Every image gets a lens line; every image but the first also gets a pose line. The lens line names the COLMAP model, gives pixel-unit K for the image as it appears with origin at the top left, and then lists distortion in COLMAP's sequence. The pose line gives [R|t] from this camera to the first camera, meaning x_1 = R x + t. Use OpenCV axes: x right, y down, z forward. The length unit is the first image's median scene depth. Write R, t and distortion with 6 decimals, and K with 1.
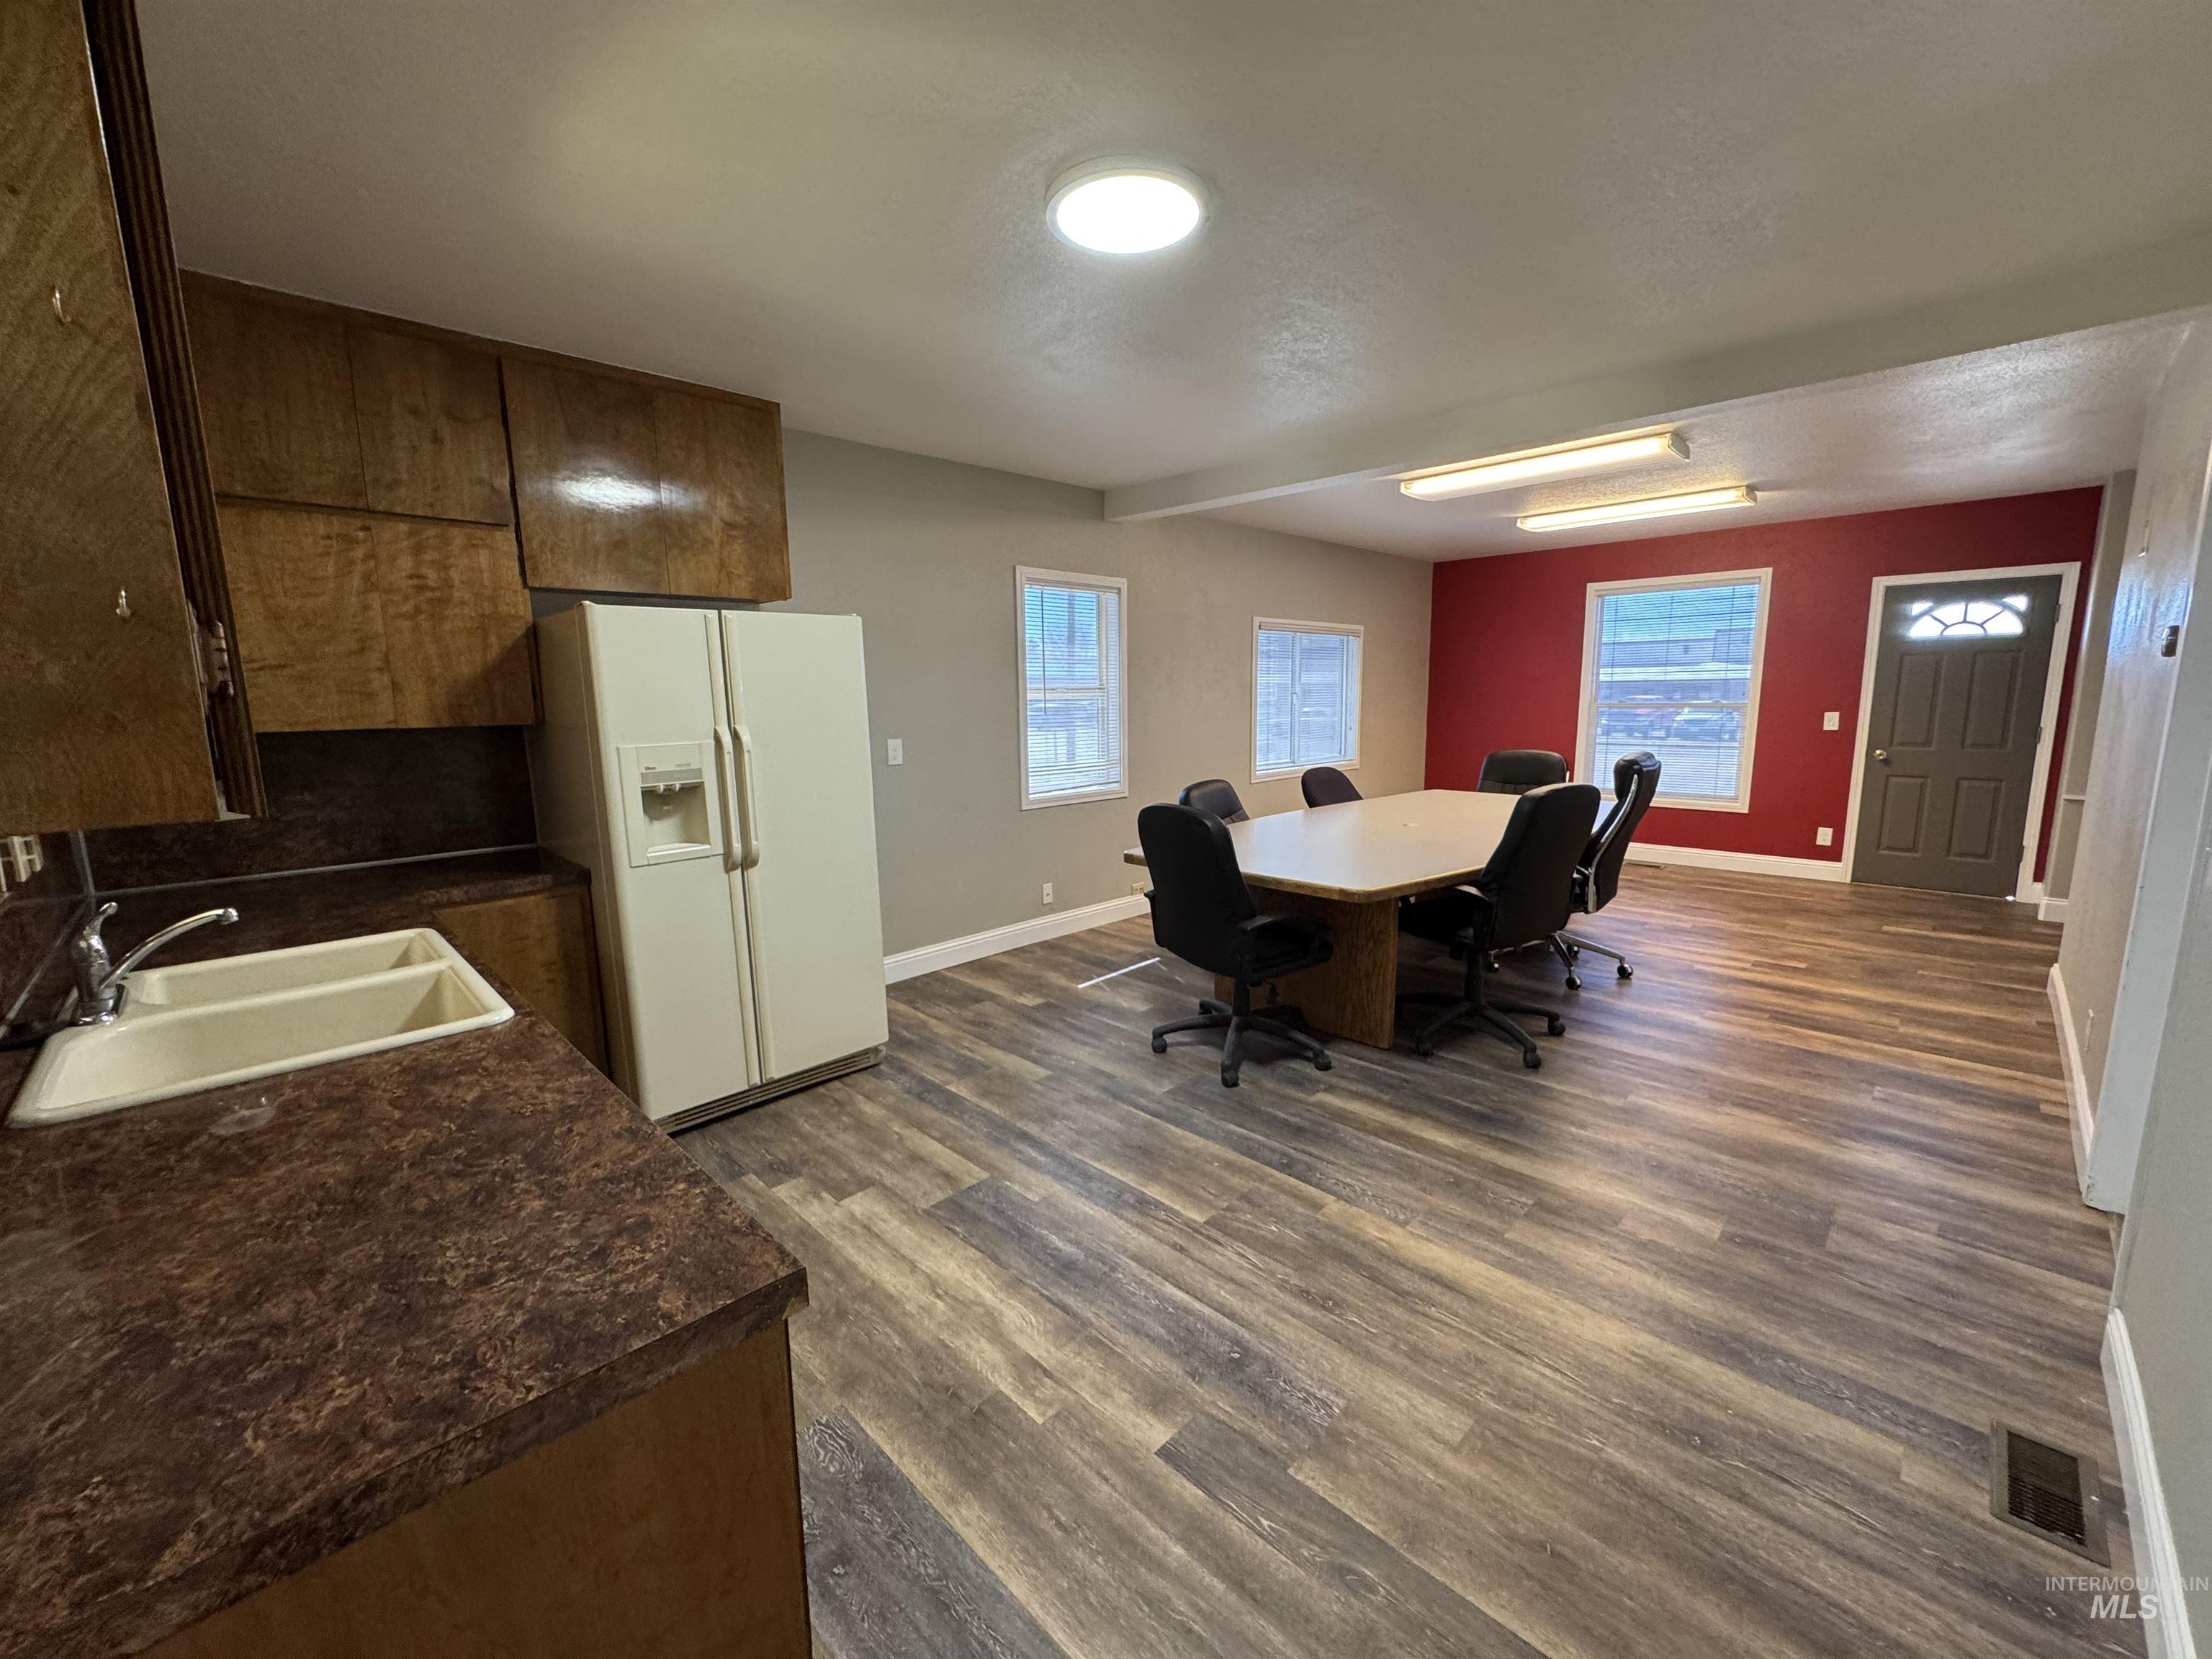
lens RADIAL K [[879.1, 0, 1112.9], [0, 879.1, 828.5], [0, 0, 1]] dist [-0.002717, 0.000954]
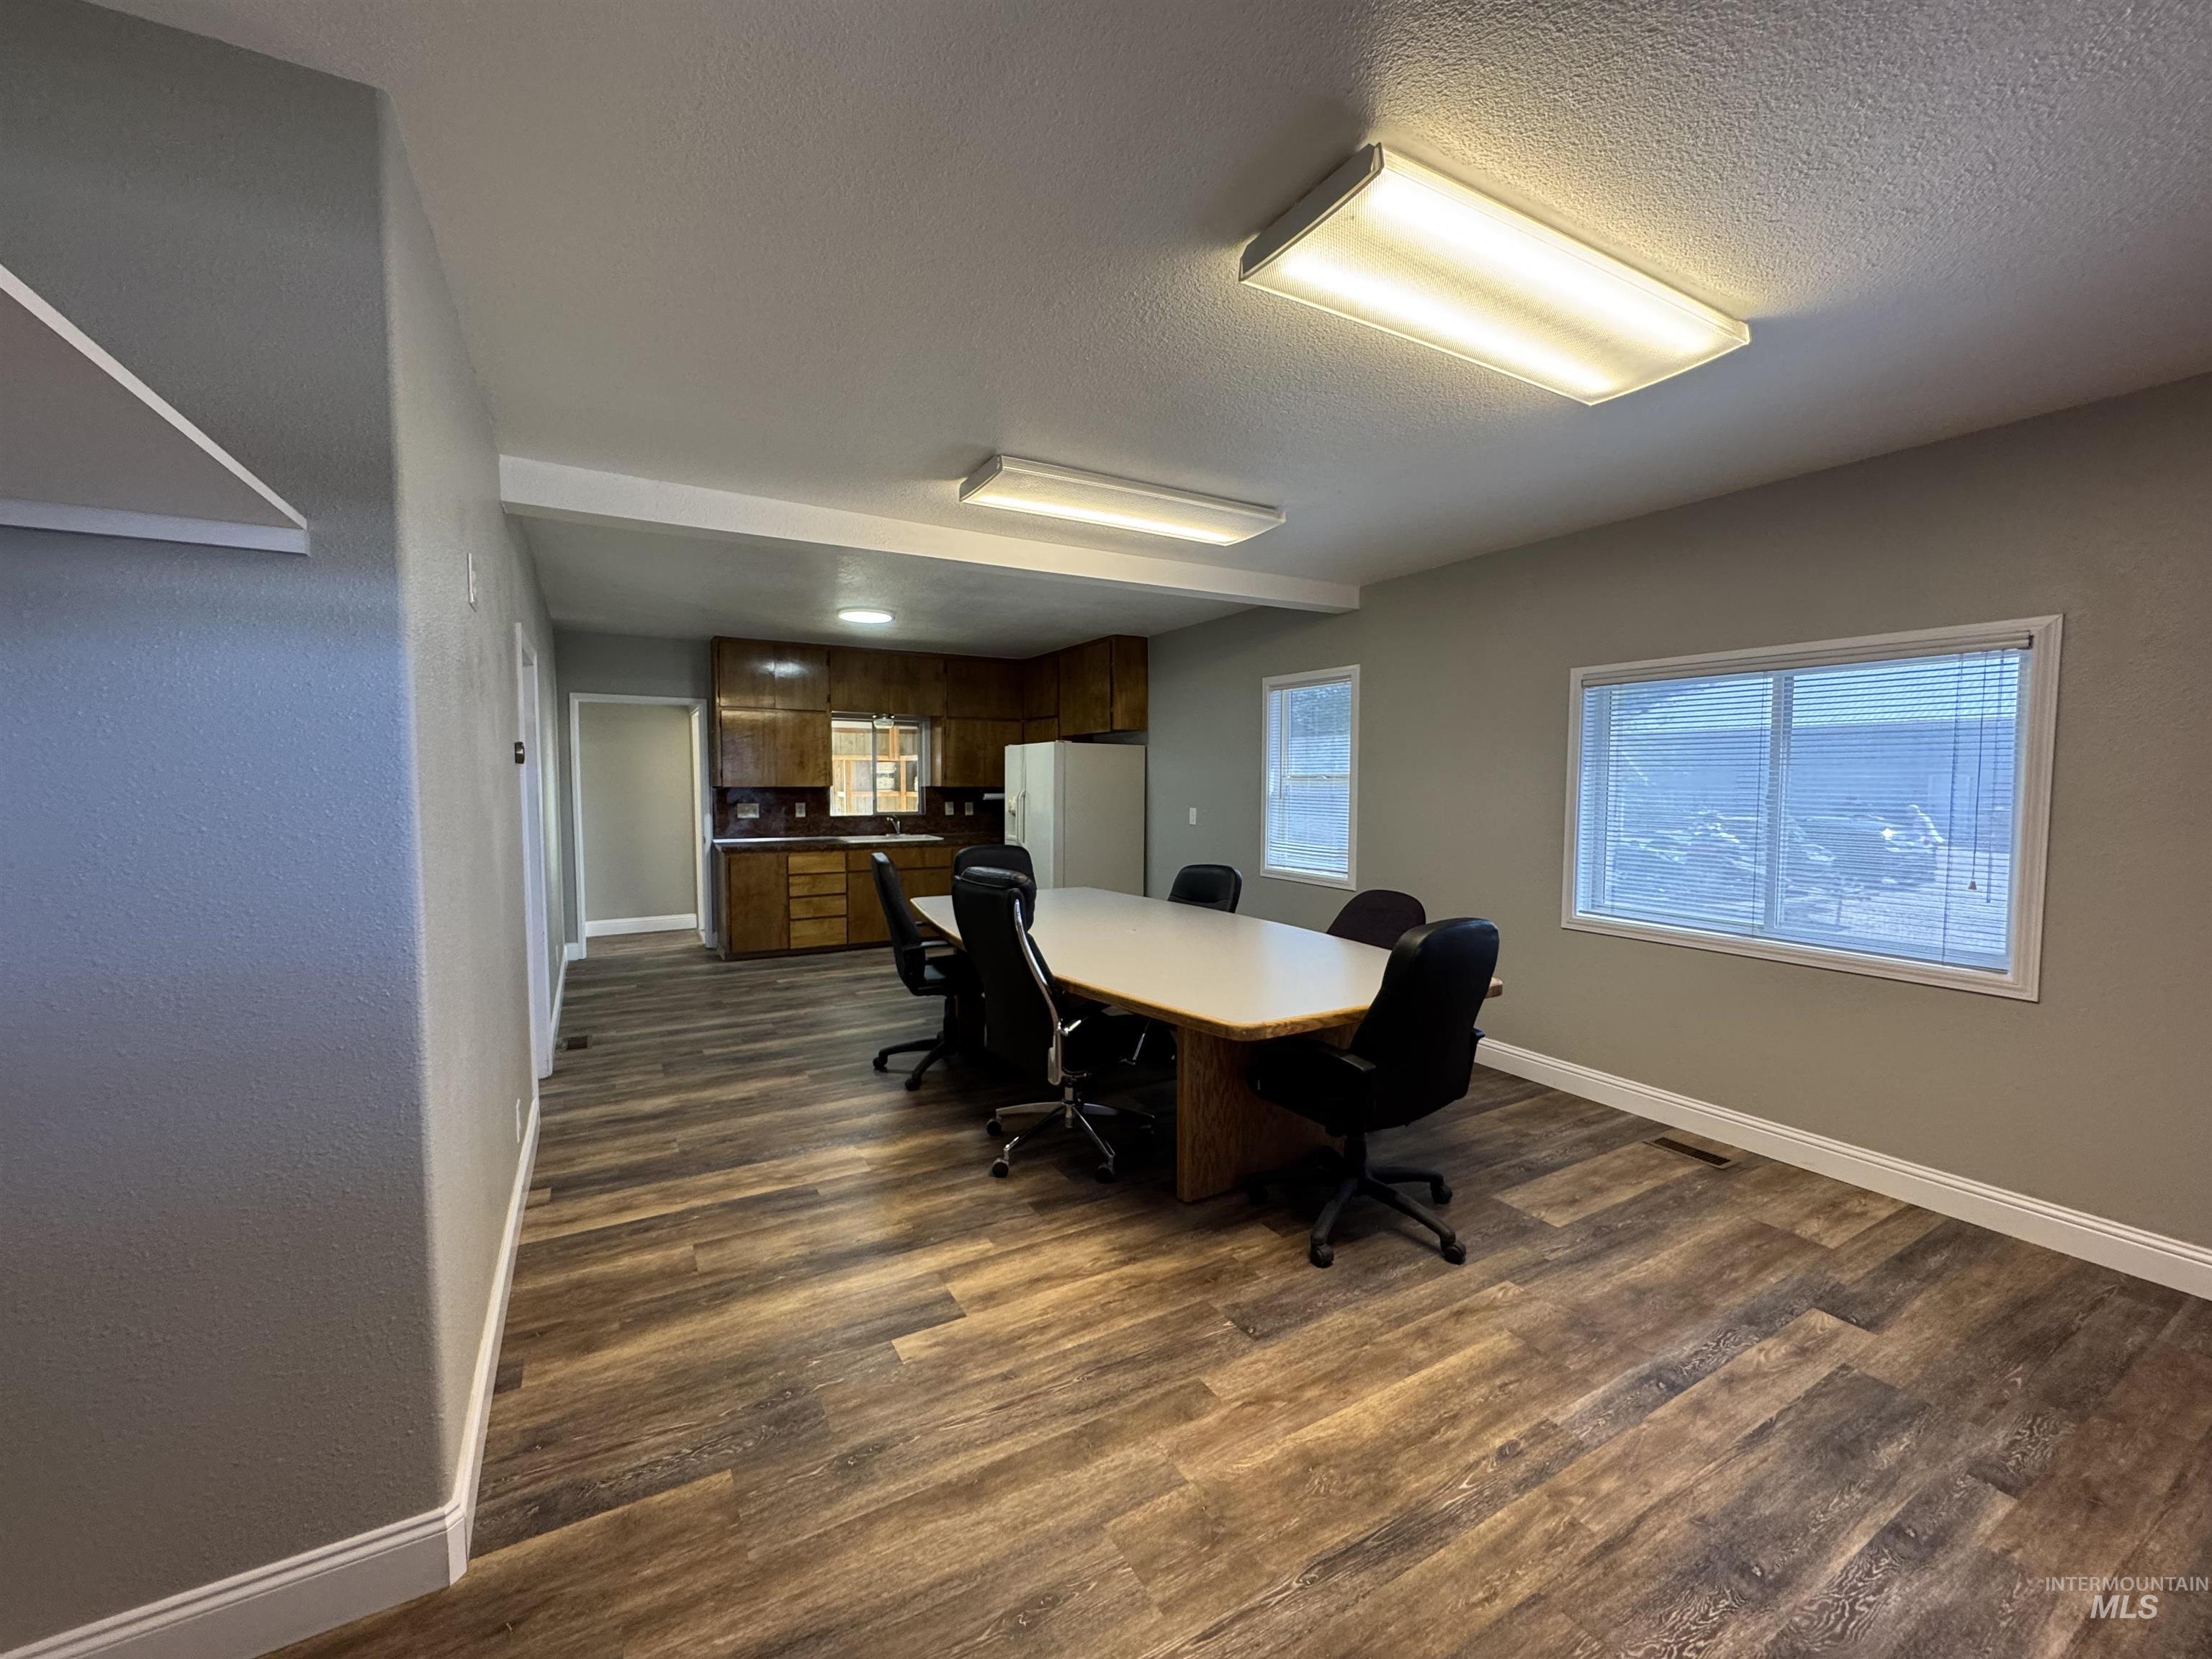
lens RADIAL K [[879.1, 0, 1095.3], [0, 879.1, 833.5], [0, 0, 1]] dist [-0.002717, 0.000954]
pose [[-0.273587, 0.069138, -0.959359, 1.690117], [-0.149583, 0.982220, 0.113443, -0.278206], [0.950145, 0.174540, -0.258380, 1.651074]]
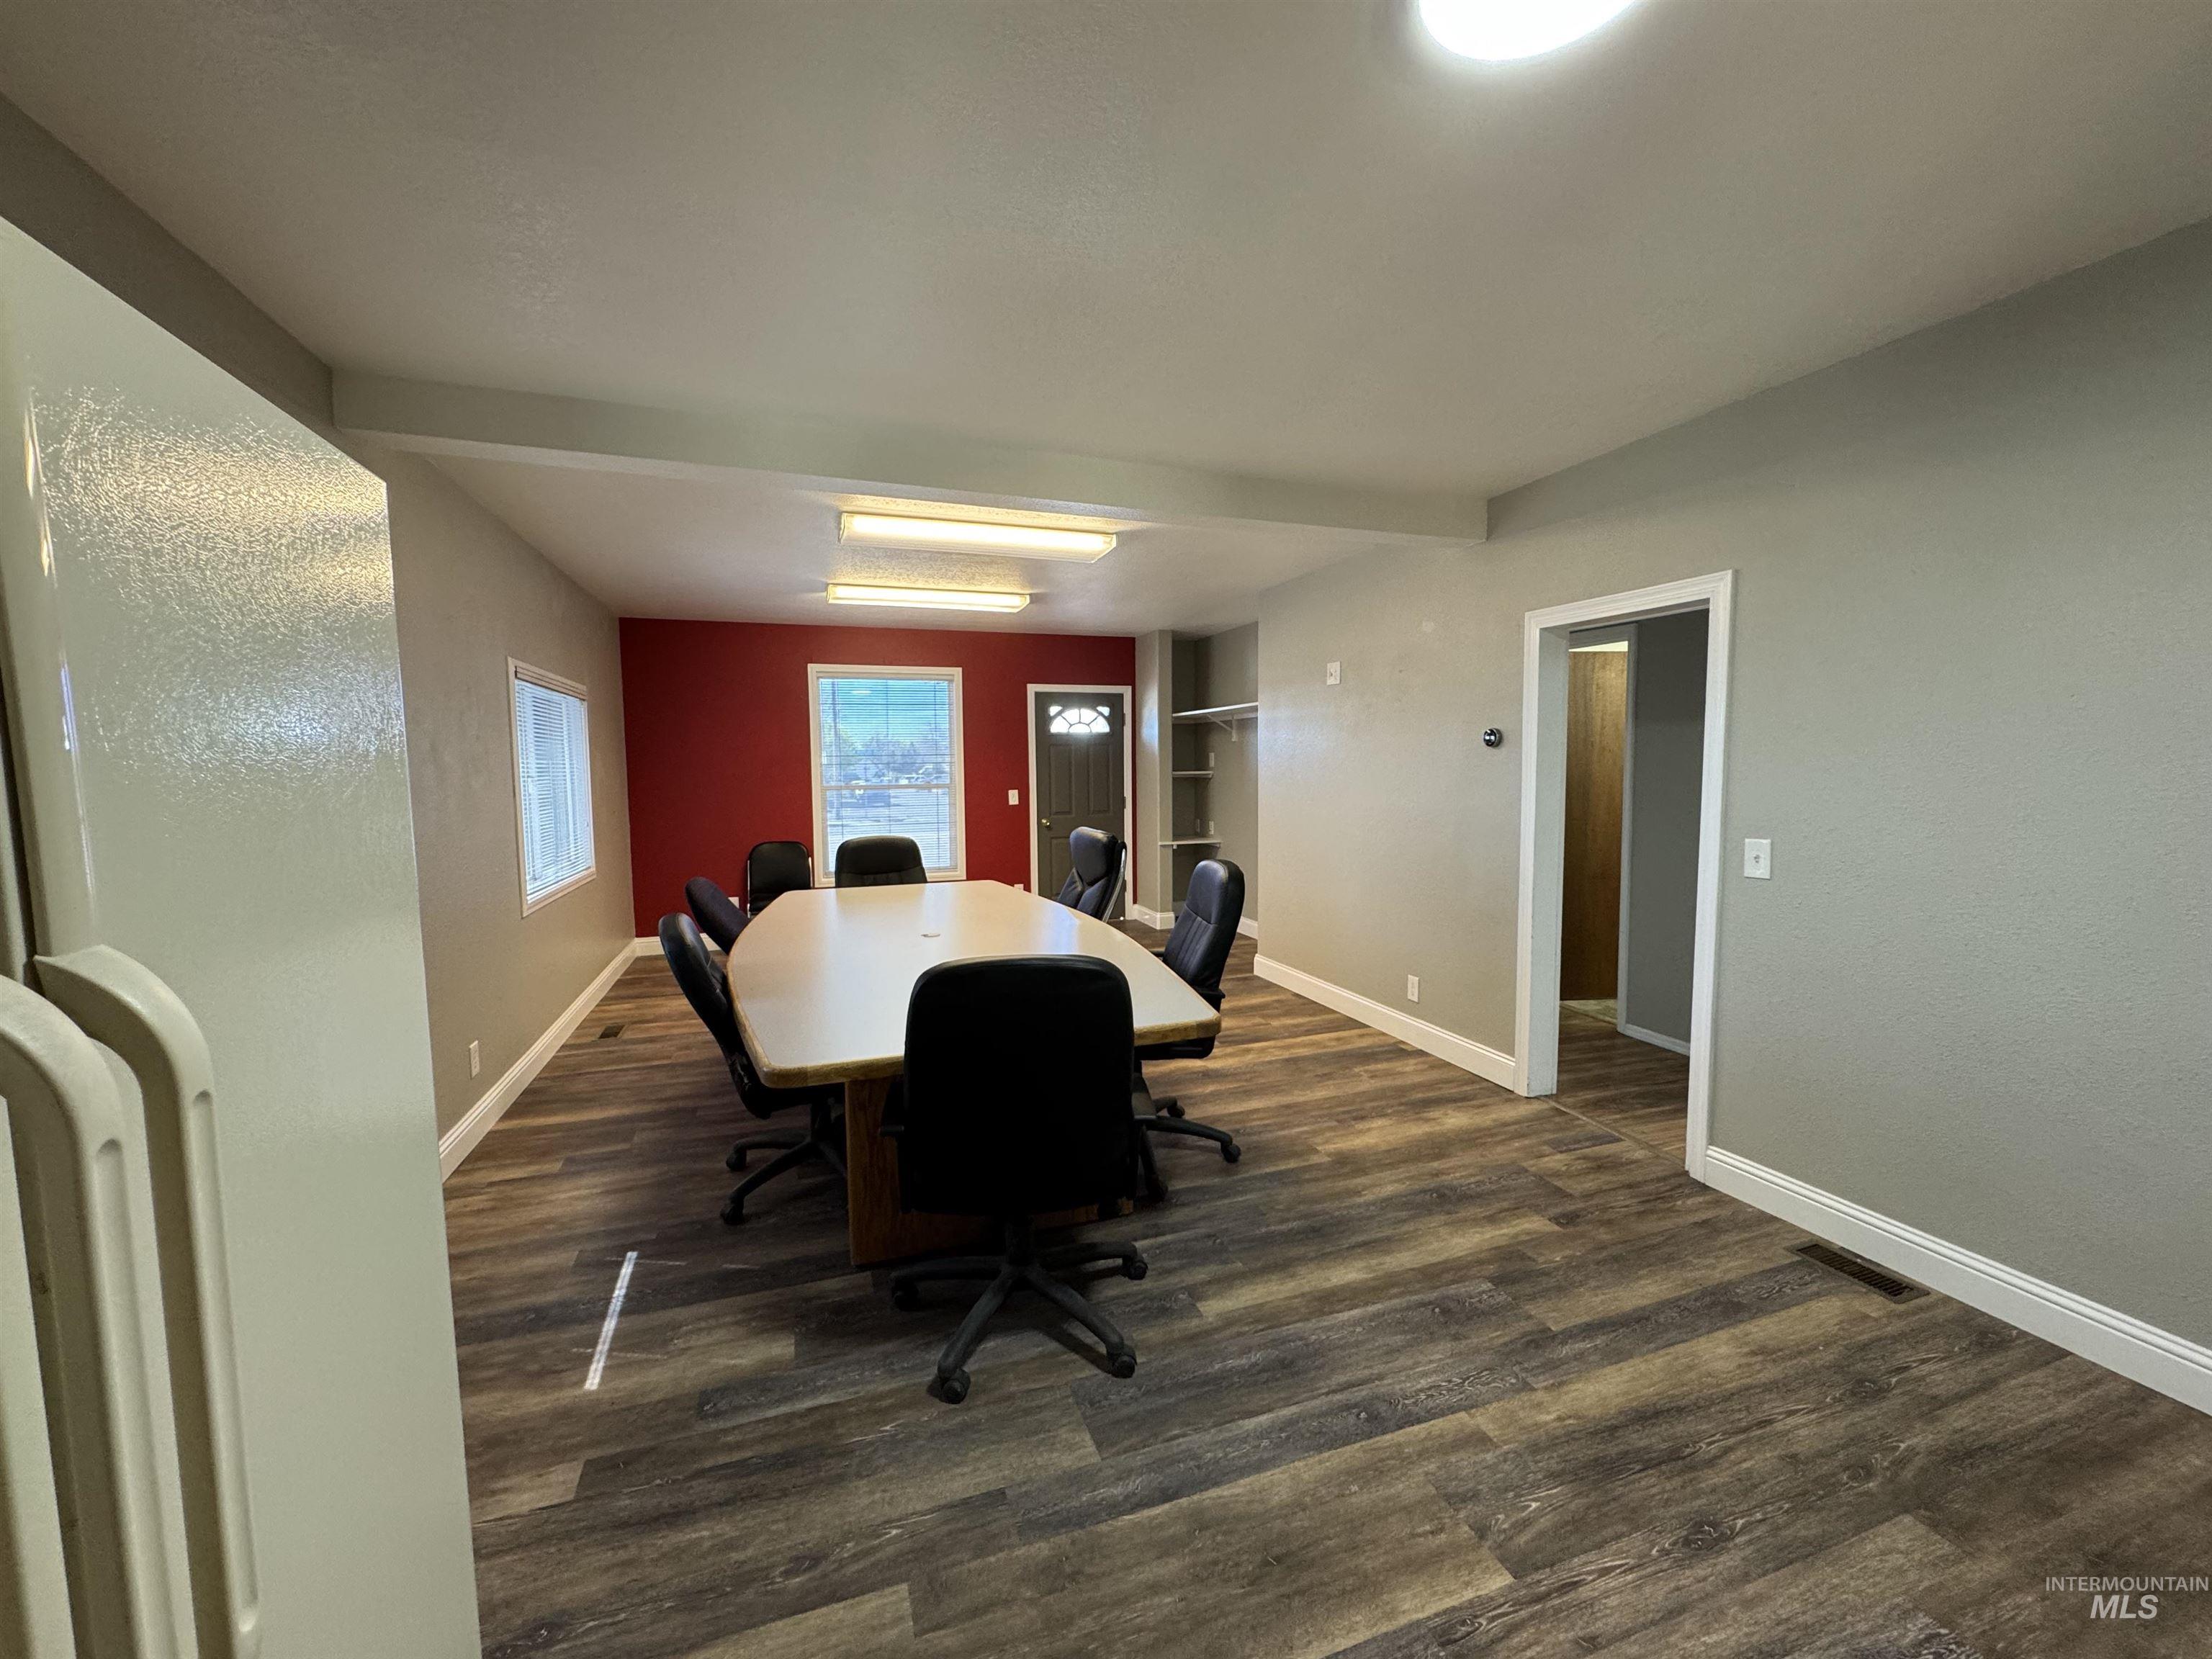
lens RADIAL K [[879.1, 0, 1100.1], [0, 879.1, 827.4], [0, 0, 1]] dist [-0.002717, 0.000954]
pose [[0.444552, -0.054728, 0.894080, -0.430467], [0.144126, 0.989497, -0.011093, -0.097367], [-0.884082, 0.133792, 0.447771, 0.682492]]
